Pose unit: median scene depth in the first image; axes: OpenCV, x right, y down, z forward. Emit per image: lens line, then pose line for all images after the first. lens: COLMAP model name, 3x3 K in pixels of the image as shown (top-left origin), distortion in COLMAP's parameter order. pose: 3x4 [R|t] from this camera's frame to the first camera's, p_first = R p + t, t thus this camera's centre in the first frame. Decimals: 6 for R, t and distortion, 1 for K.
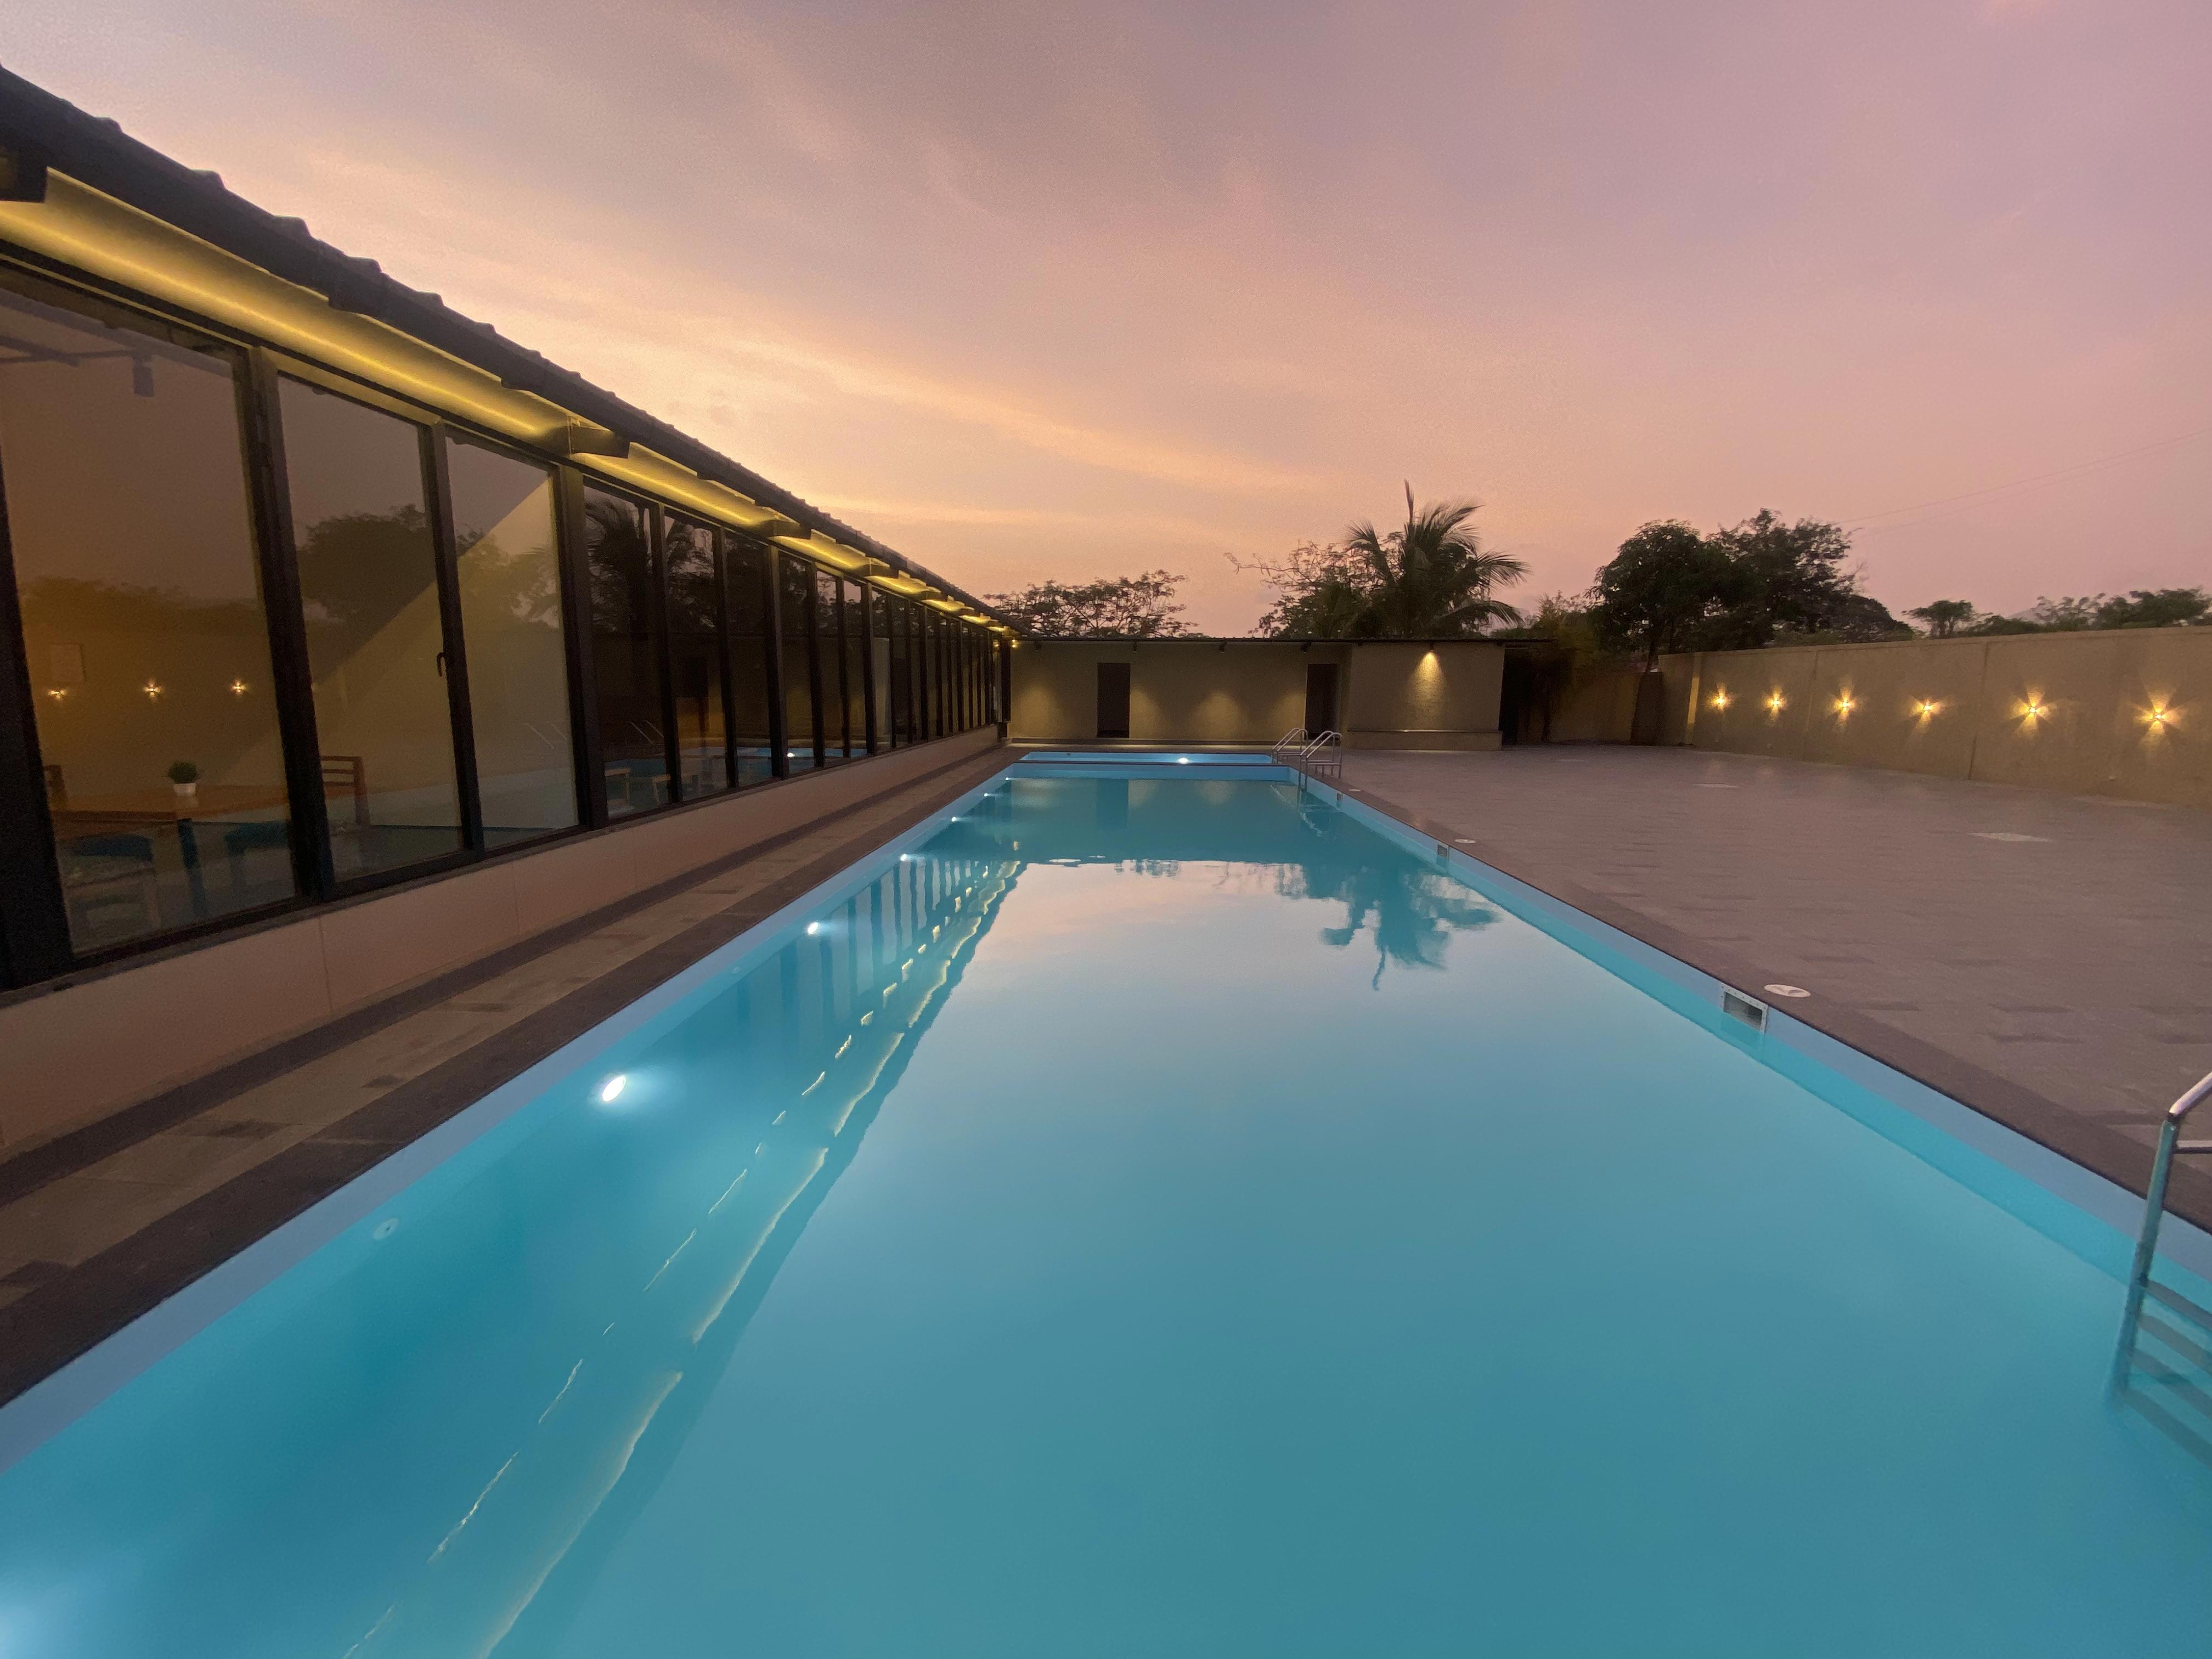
lens RADIAL K [[893.9, 0, 1102.3], [0, 893.9, 826.5], [0, 0, 1]] dist [-0.000838, -0.001181]
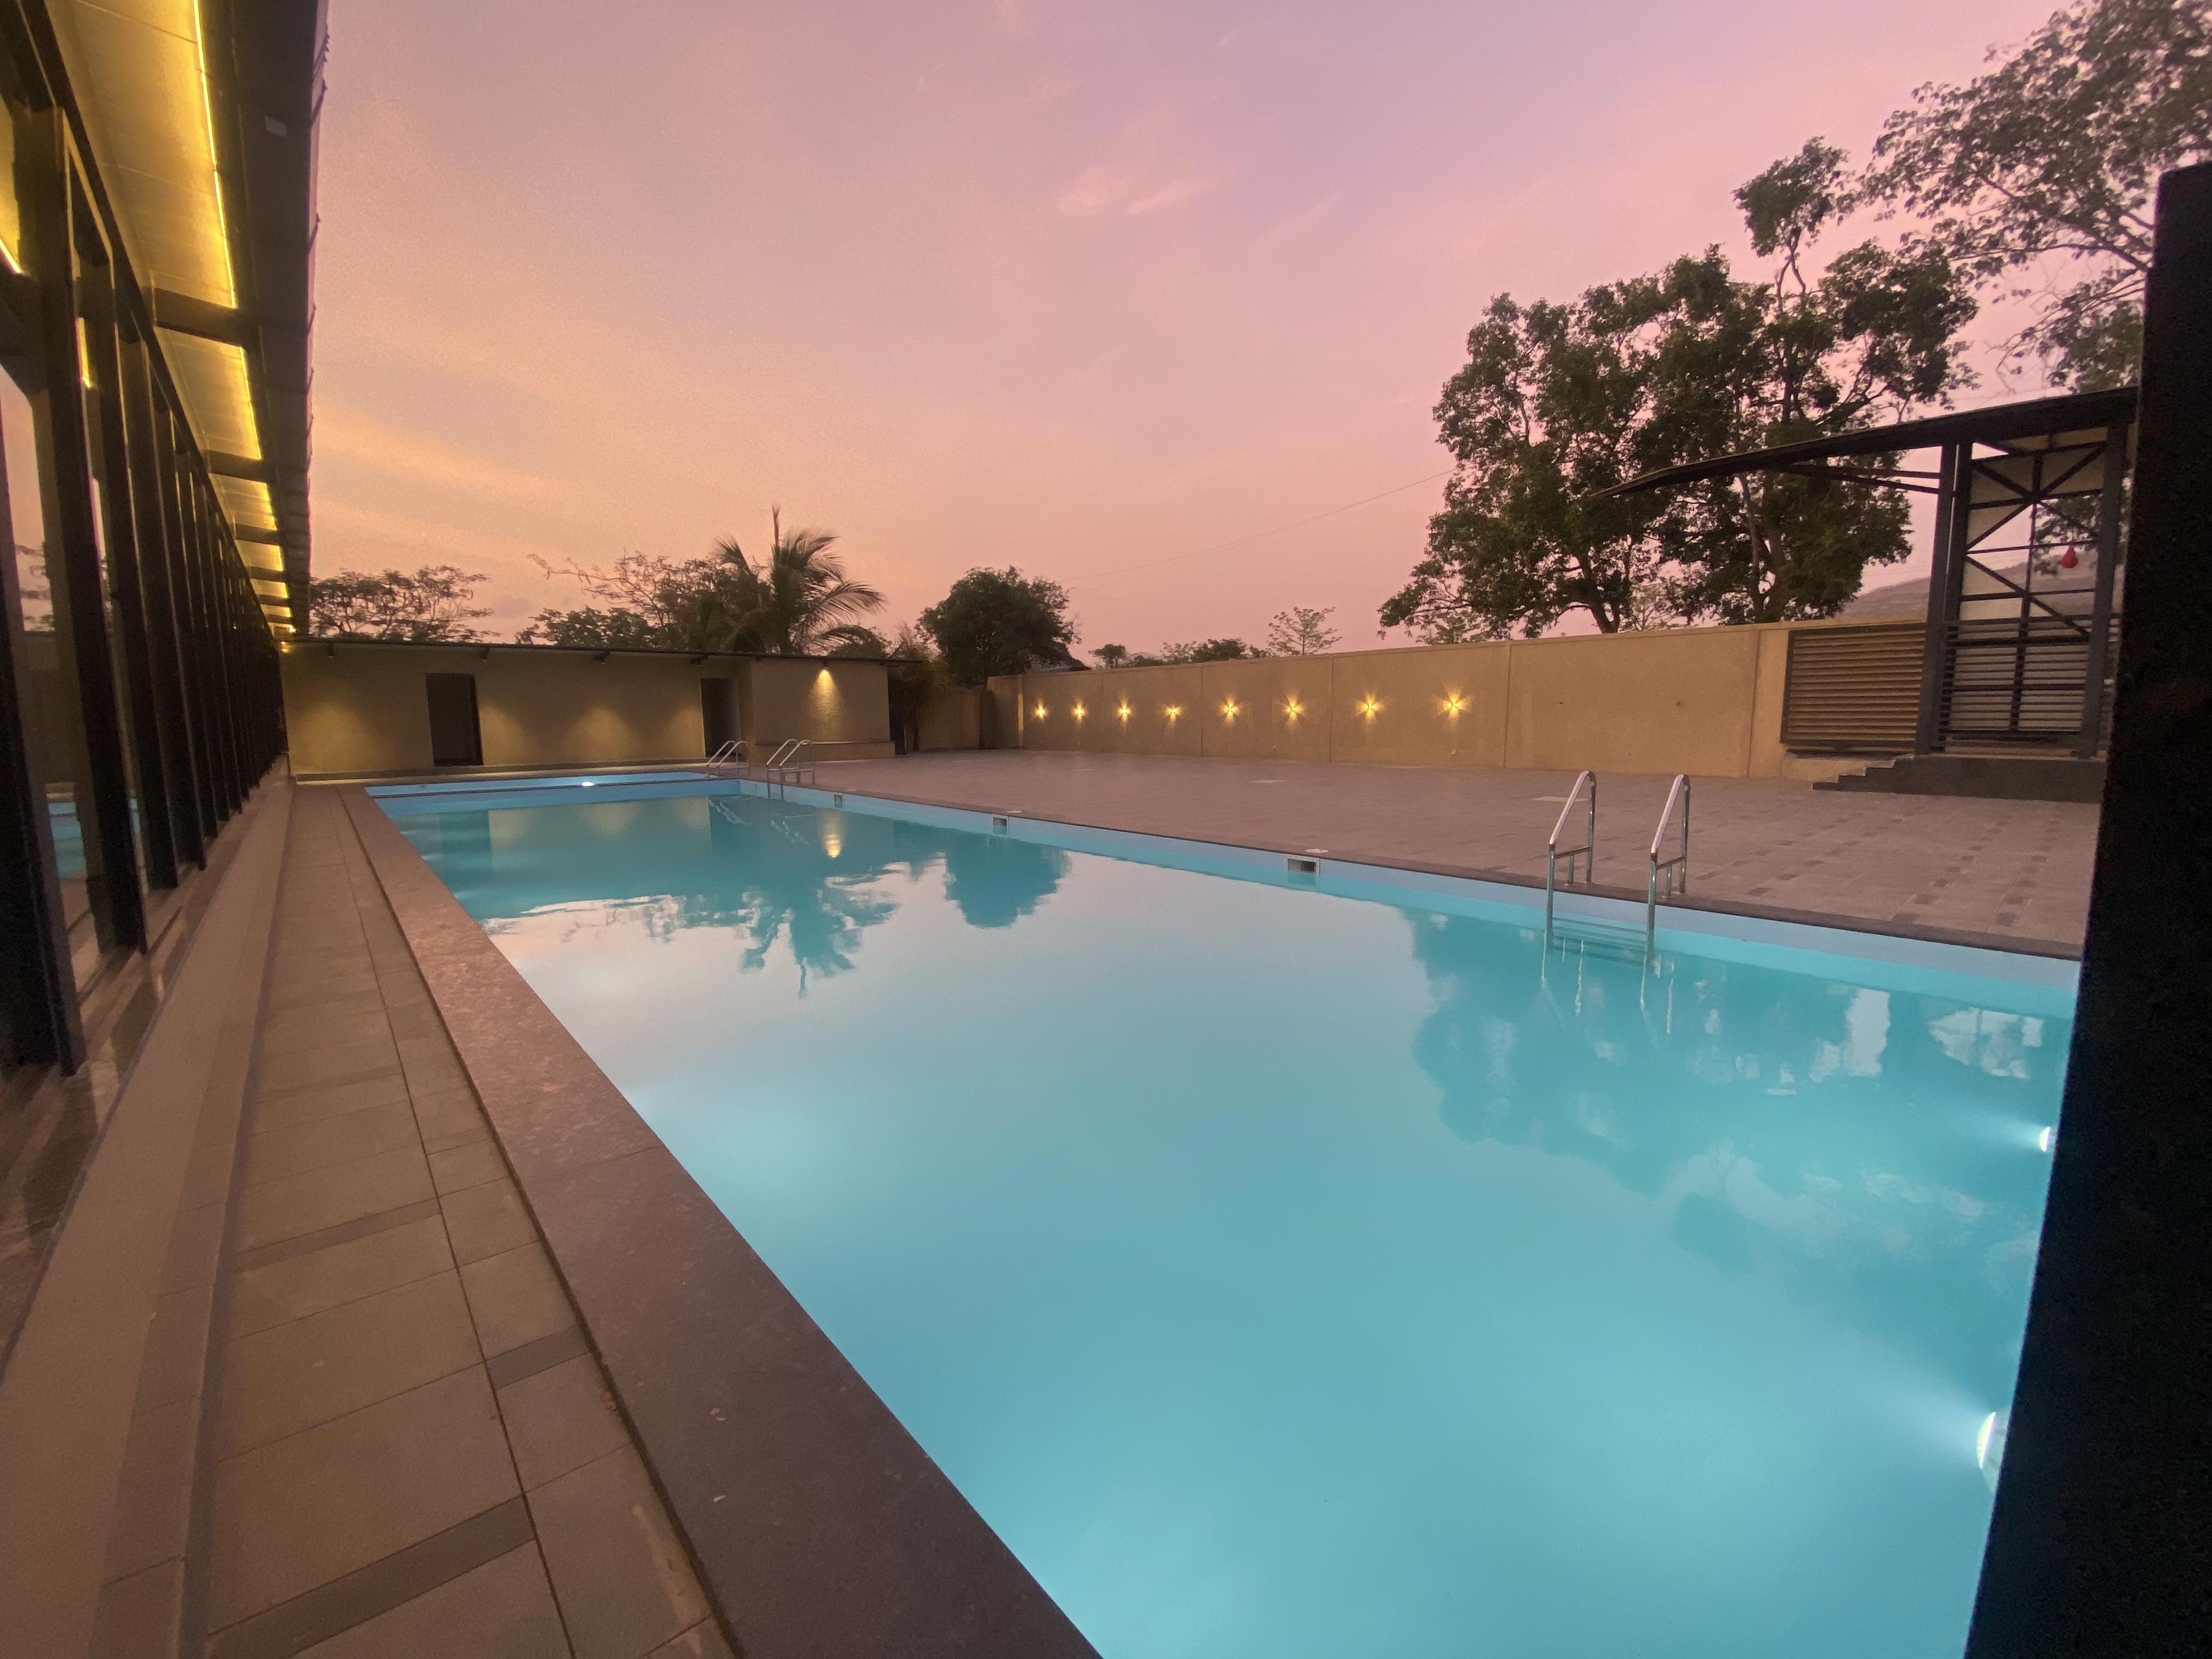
lens RADIAL K [[893.9, 0, 1120.6], [0, 893.9, 819.1], [0, 0, 1]] dist [-0.000838, -0.001181]
pose [[0.709715, -0.095162, 0.698032, -0.124909], [0.120614, 0.992618, 0.012690, 0.010090], [-0.694087, 0.075186, 0.715954, 0.005722]]
